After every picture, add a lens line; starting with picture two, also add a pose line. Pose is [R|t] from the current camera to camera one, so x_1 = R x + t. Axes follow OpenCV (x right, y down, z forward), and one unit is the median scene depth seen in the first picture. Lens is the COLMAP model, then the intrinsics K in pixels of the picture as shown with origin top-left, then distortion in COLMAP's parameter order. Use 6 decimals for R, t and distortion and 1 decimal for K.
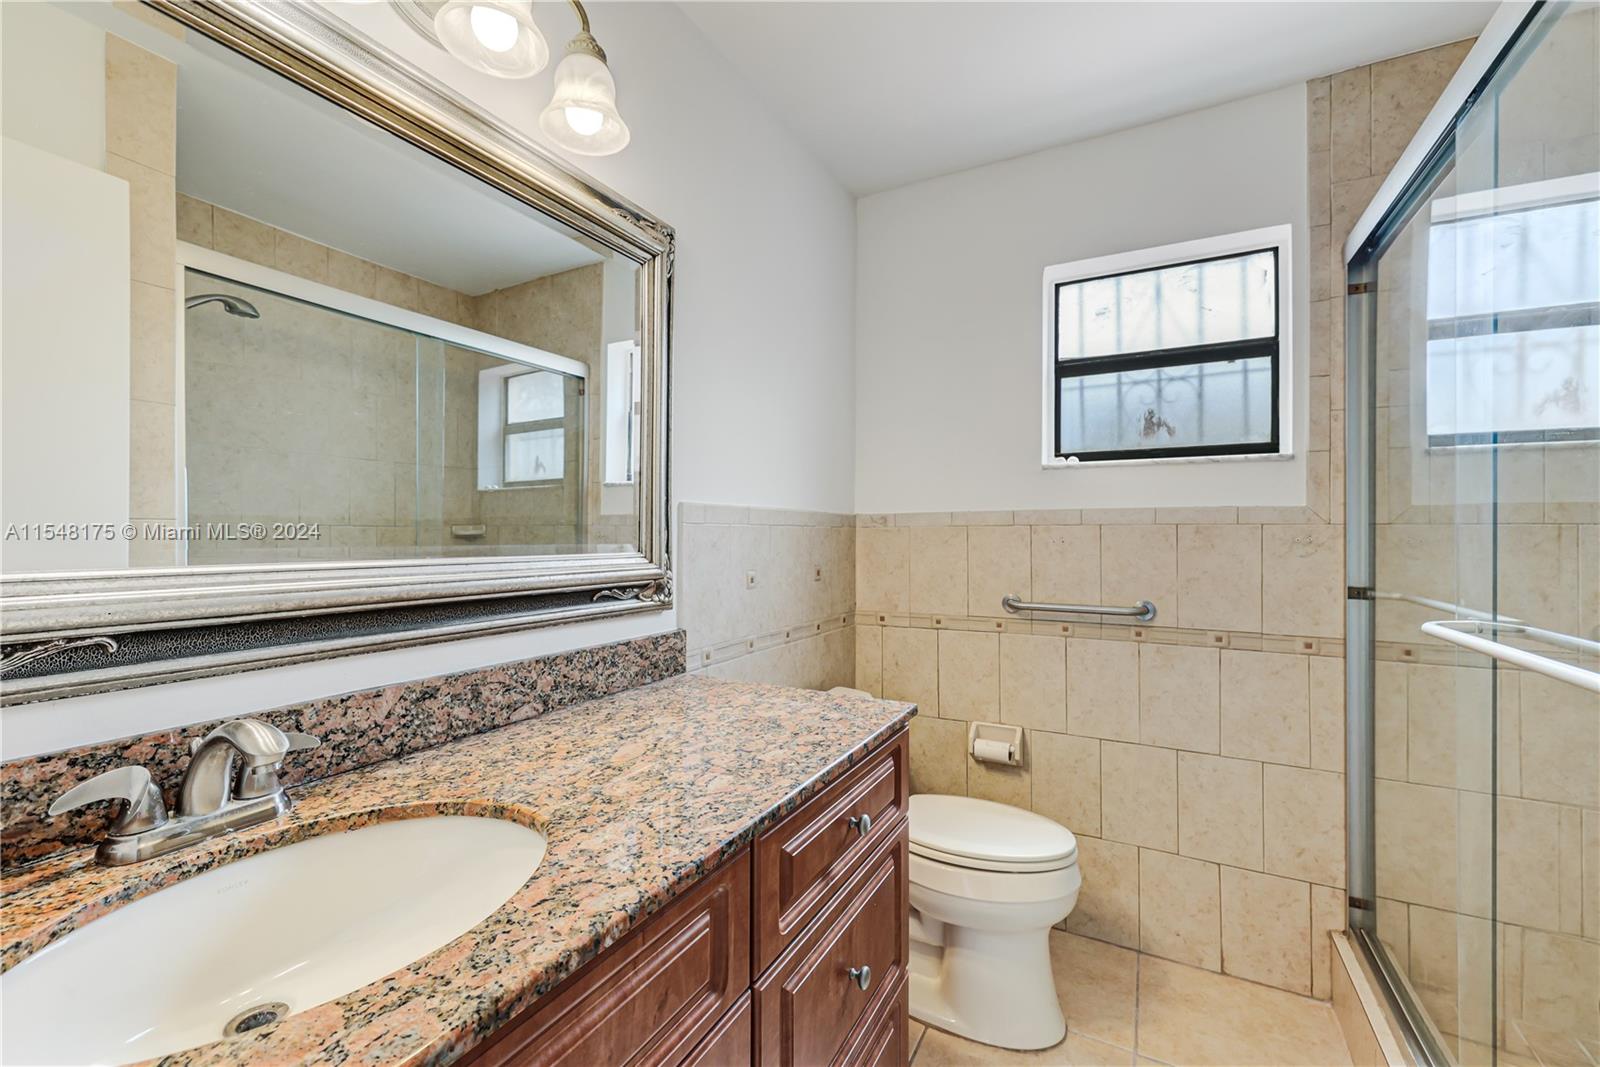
lens RADIAL K [[671.0, 0, 795.6], [0, 671.0, 526.4], [0, 0, 1]] dist [0.006113, -0.000590]
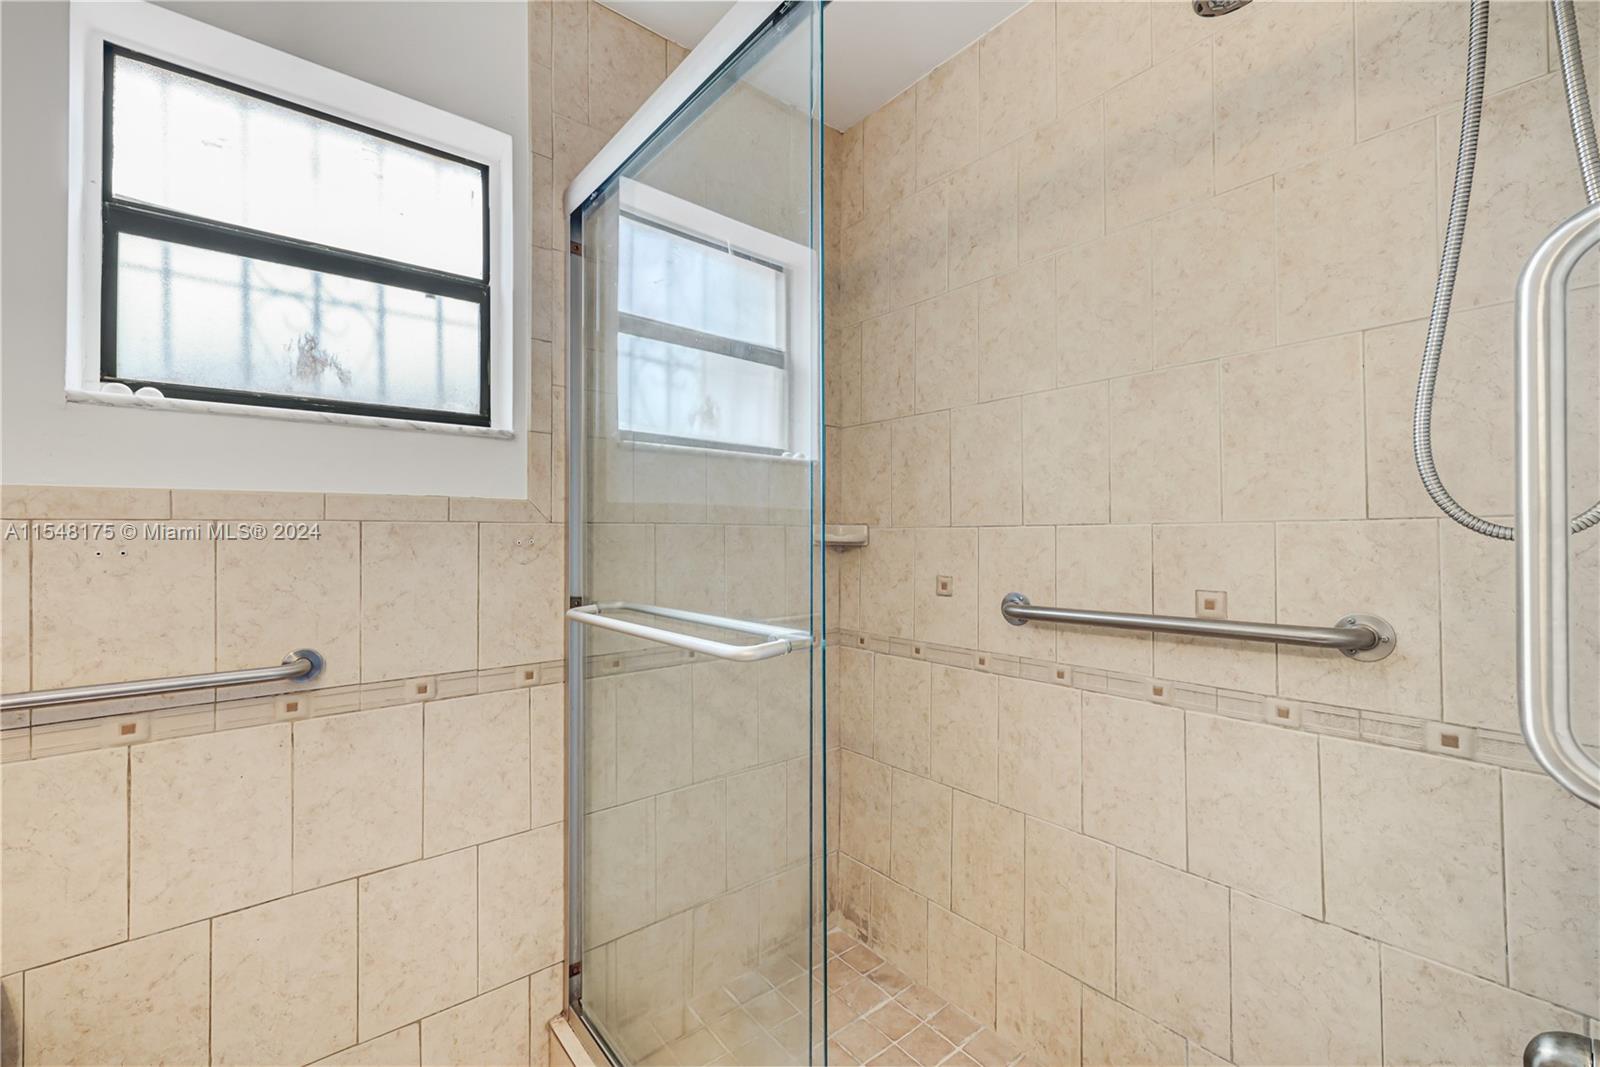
lens RADIAL K [[671.0, 0, 795.6], [0, 671.0, 526.4], [0, 0, 1]] dist [0.006113, -0.000590]
pose [[0.385066, 0.005184, 0.922874, 0.144446], [-0.004281, 0.999984, -0.003831, 0.002797], [-0.922879, -0.002476, 0.385082, 0.390903]]
